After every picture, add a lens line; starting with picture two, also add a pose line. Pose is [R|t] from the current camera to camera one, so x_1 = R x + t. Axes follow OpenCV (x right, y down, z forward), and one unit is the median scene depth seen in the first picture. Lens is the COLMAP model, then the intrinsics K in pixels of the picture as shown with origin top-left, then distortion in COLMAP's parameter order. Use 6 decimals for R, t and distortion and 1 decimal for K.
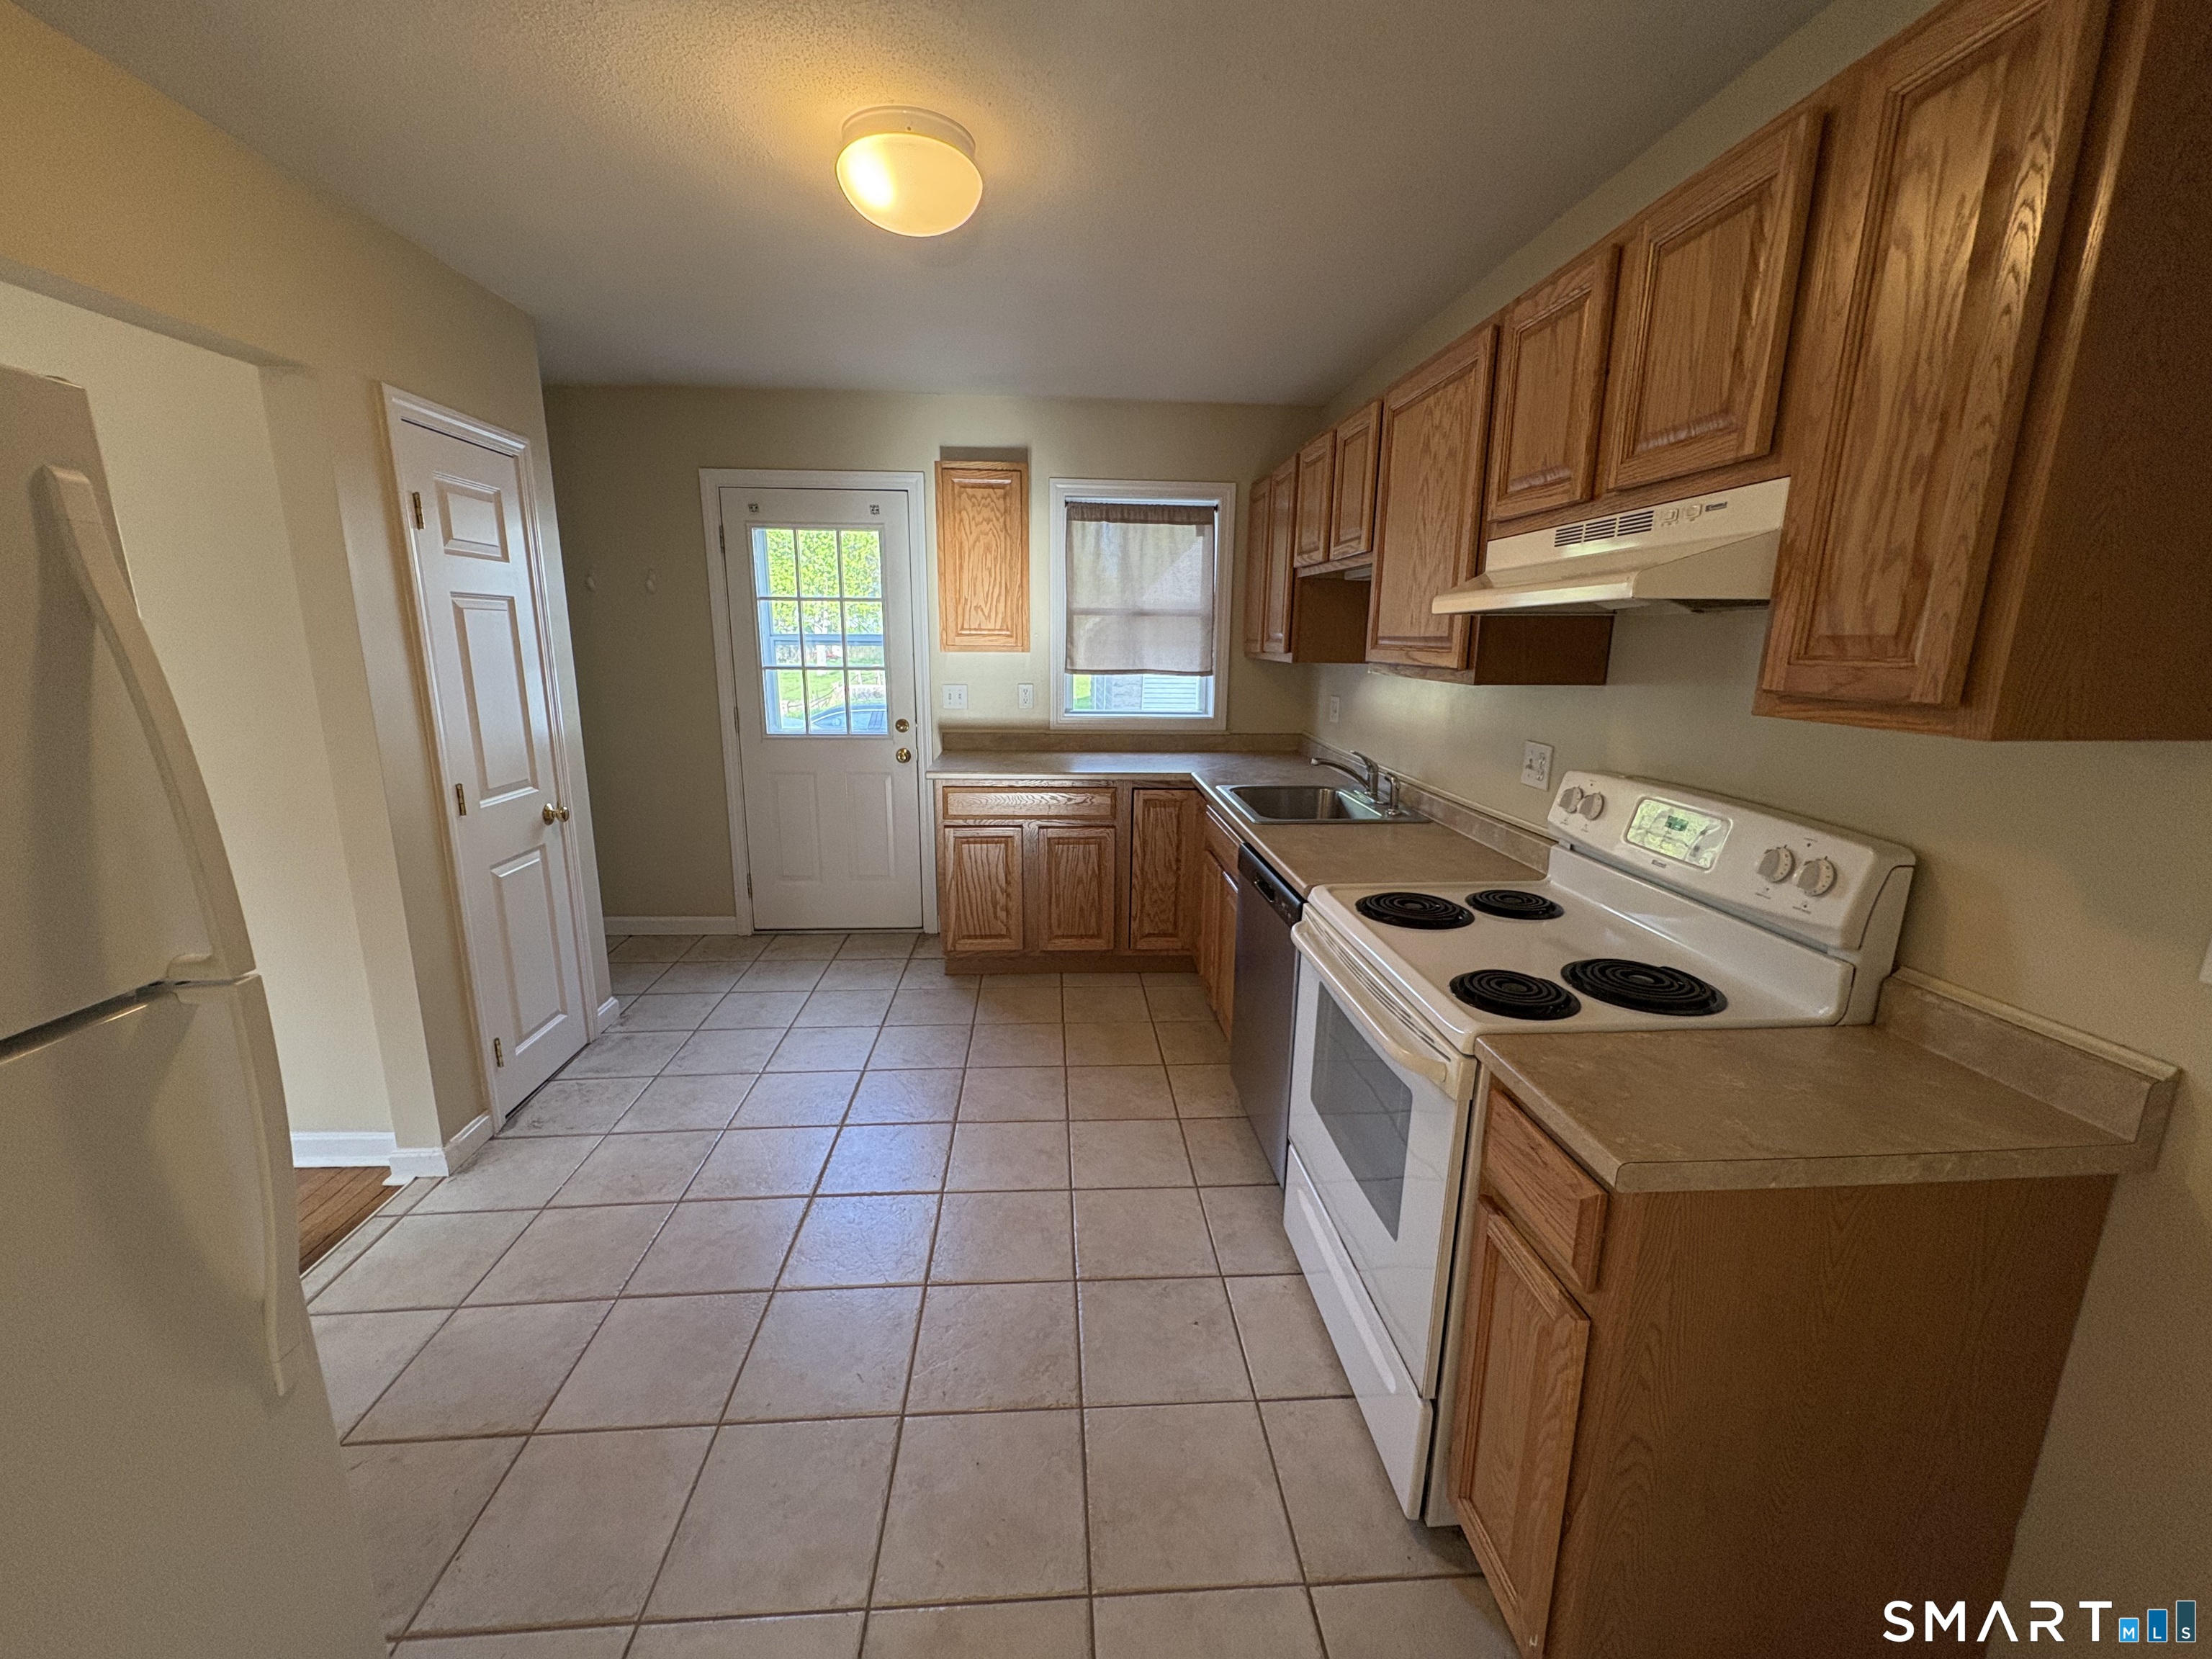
lens RADIAL K [[881.4, 0, 1103.8], [0, 881.4, 827.3], [0, 0, 1]] dist [-0.000247, 0.000171]
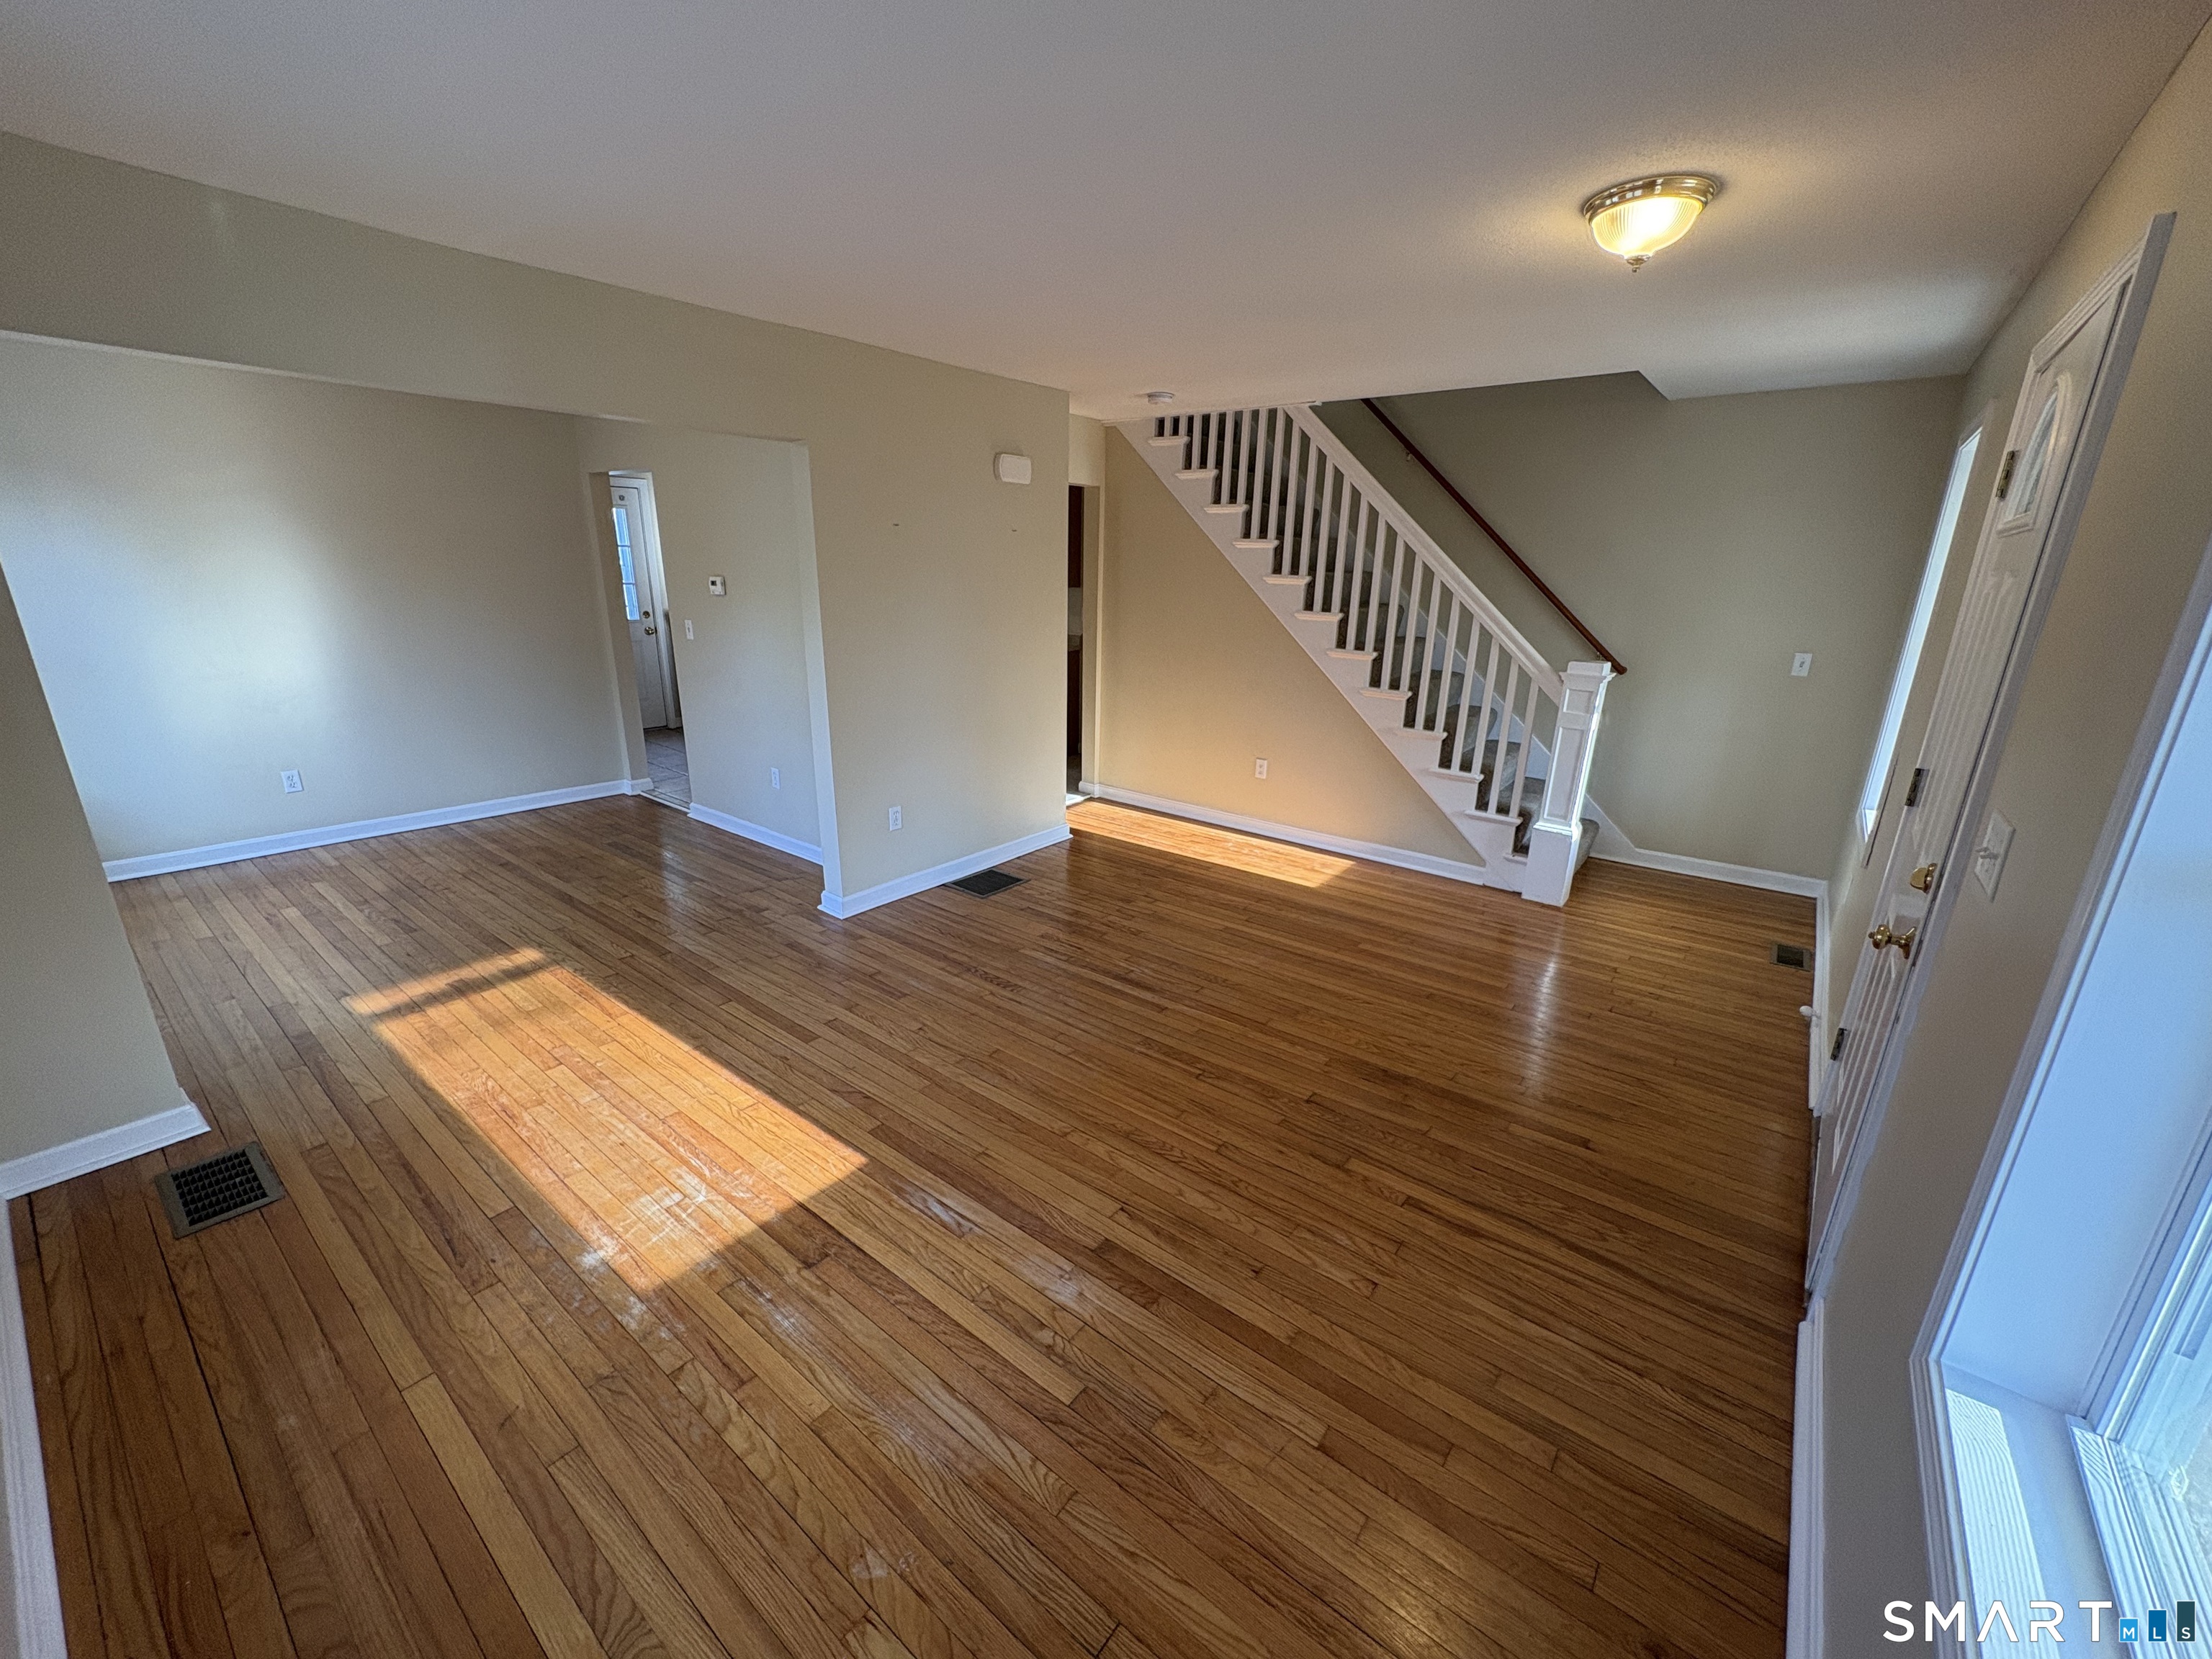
lens RADIAL K [[881.4, 0, 1107.5], [0, 881.4, 828.5], [0, 0, 1]] dist [-0.000247, 0.000171]
pose [[0.667168, -0.217584, 0.712421, -1.130679], [0.138755, 0.975951, 0.168129, 0.167616], [-0.731870, -0.013318, 0.681314, -1.123100]]
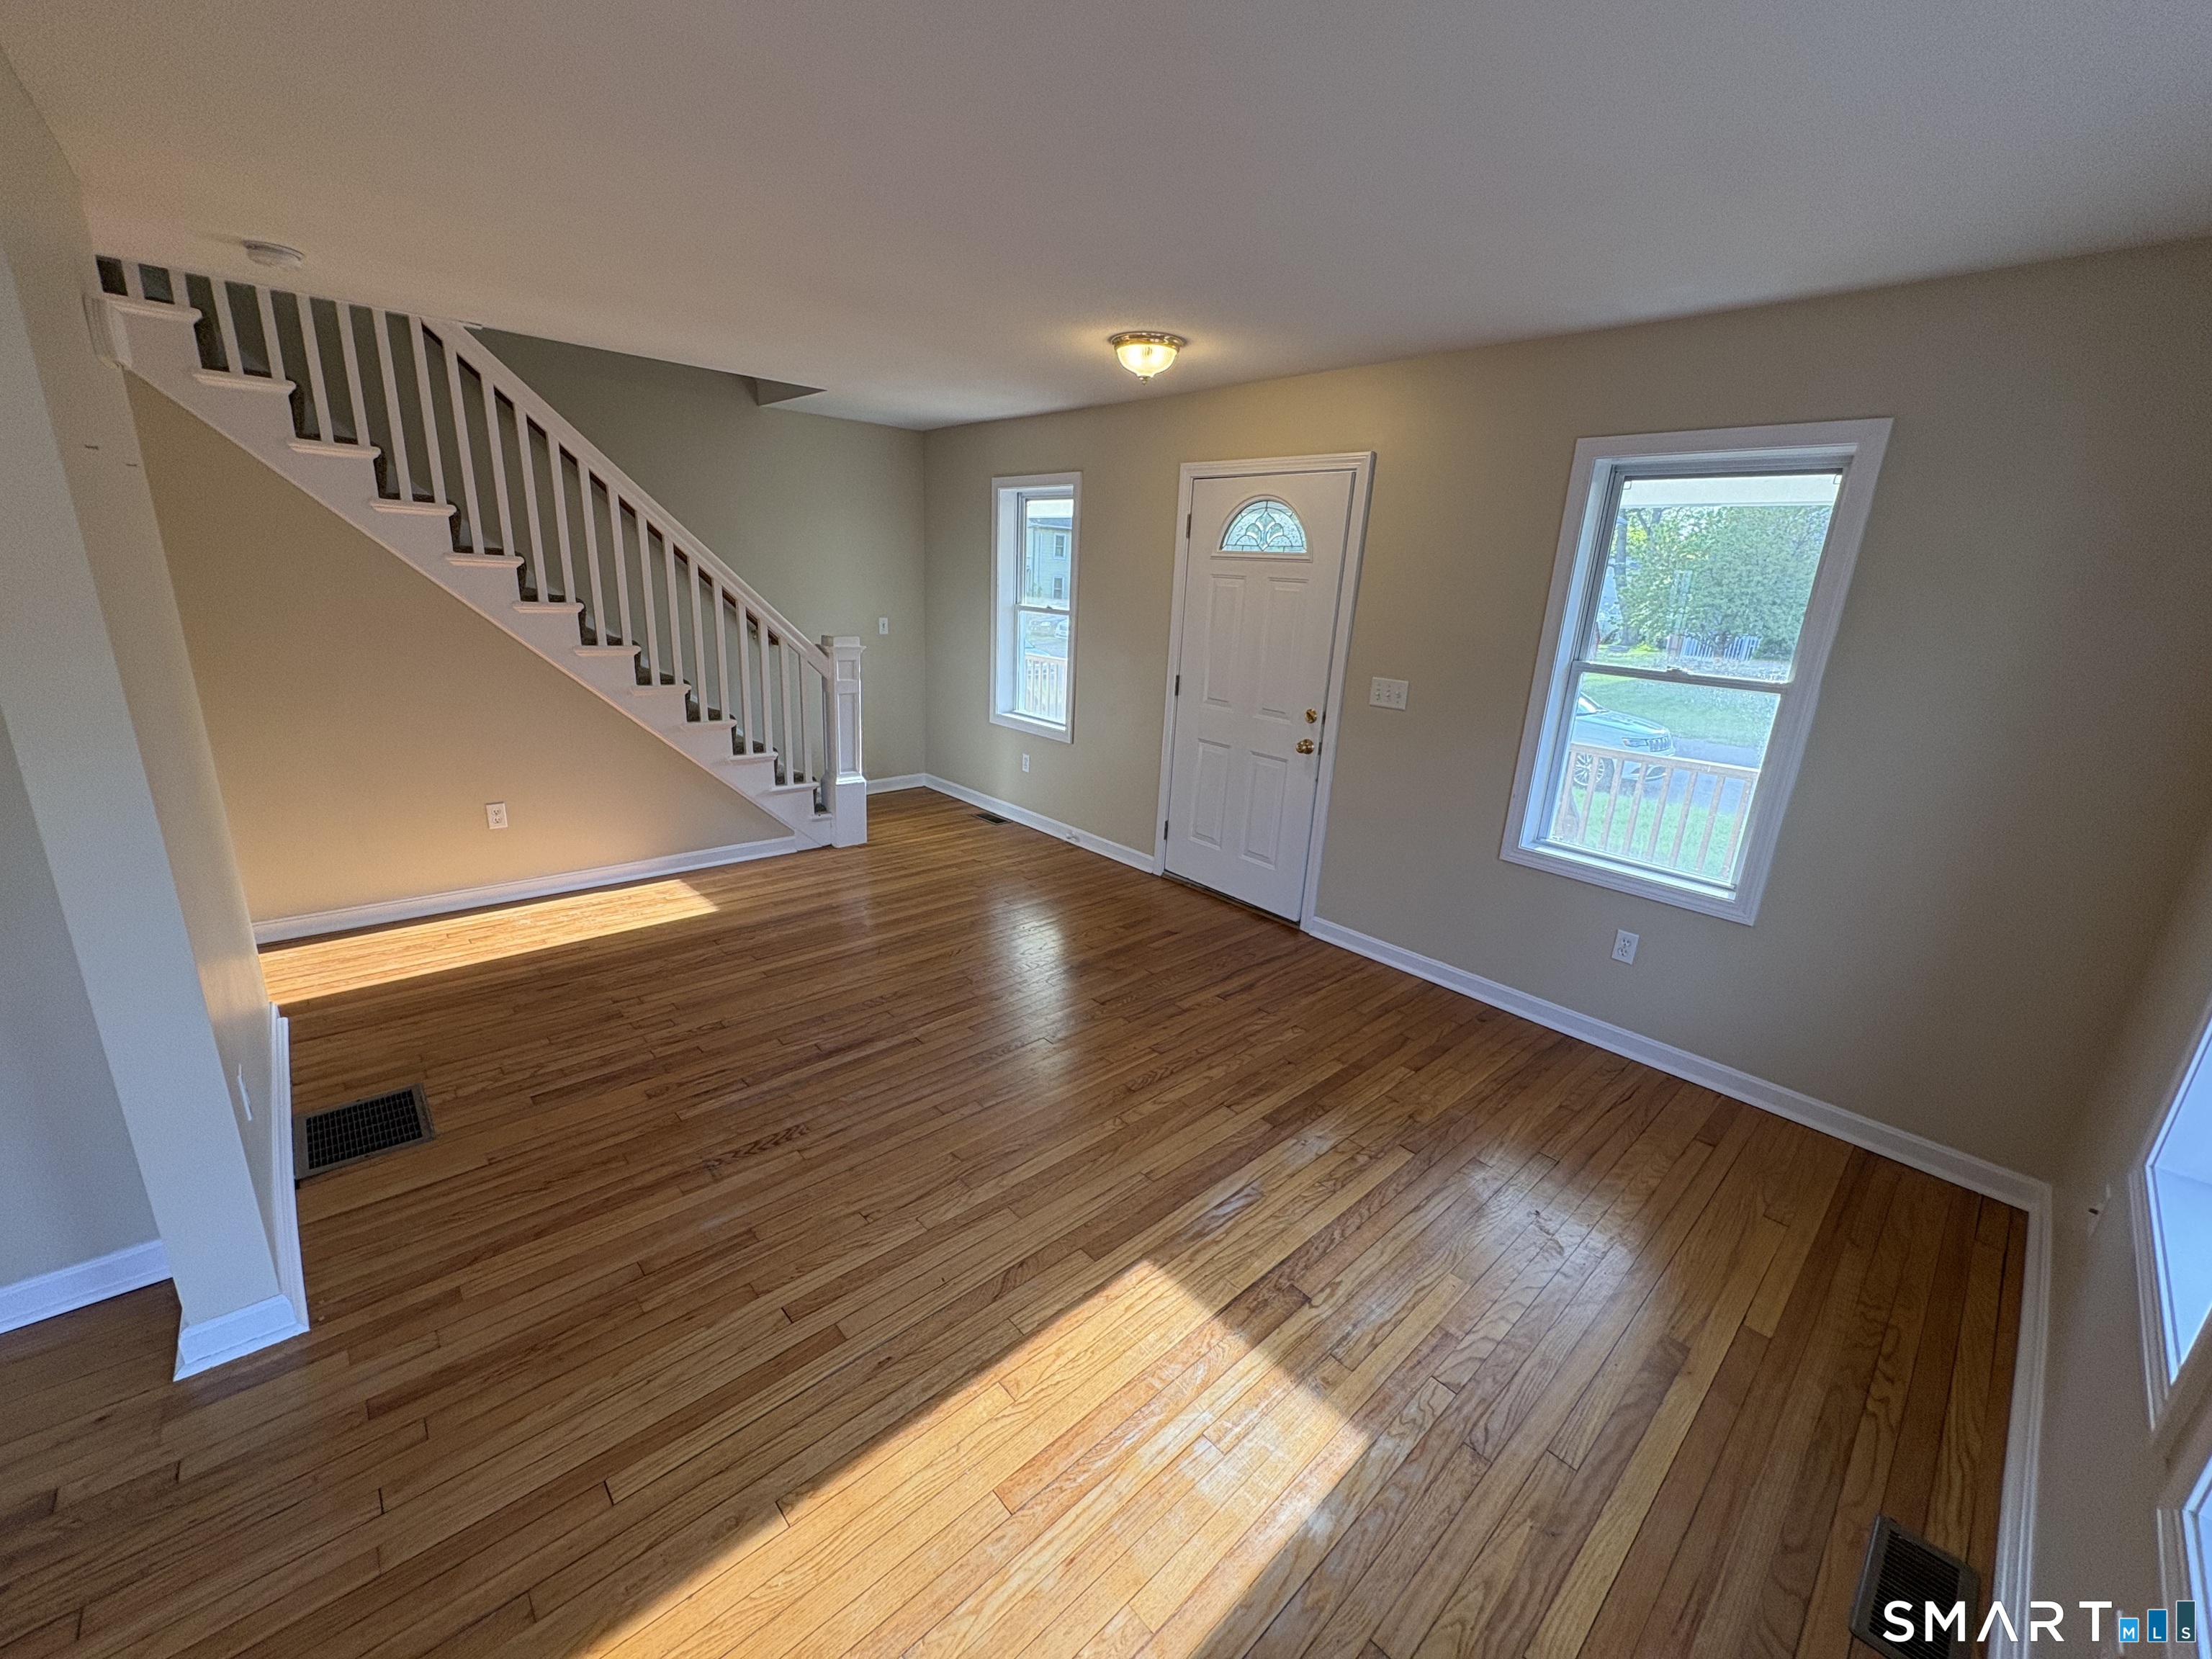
lens RADIAL K [[881.4, 0, 1105.9], [0, 881.4, 830.2], [0, 0, 1]] dist [-0.000247, 0.000171]
pose [[-0.626830, -0.262262, 0.733691, -1.169720], [0.098321, 0.907496, 0.408391, -0.004182], [-0.772927, 0.328129, -0.543060, -0.286583]]
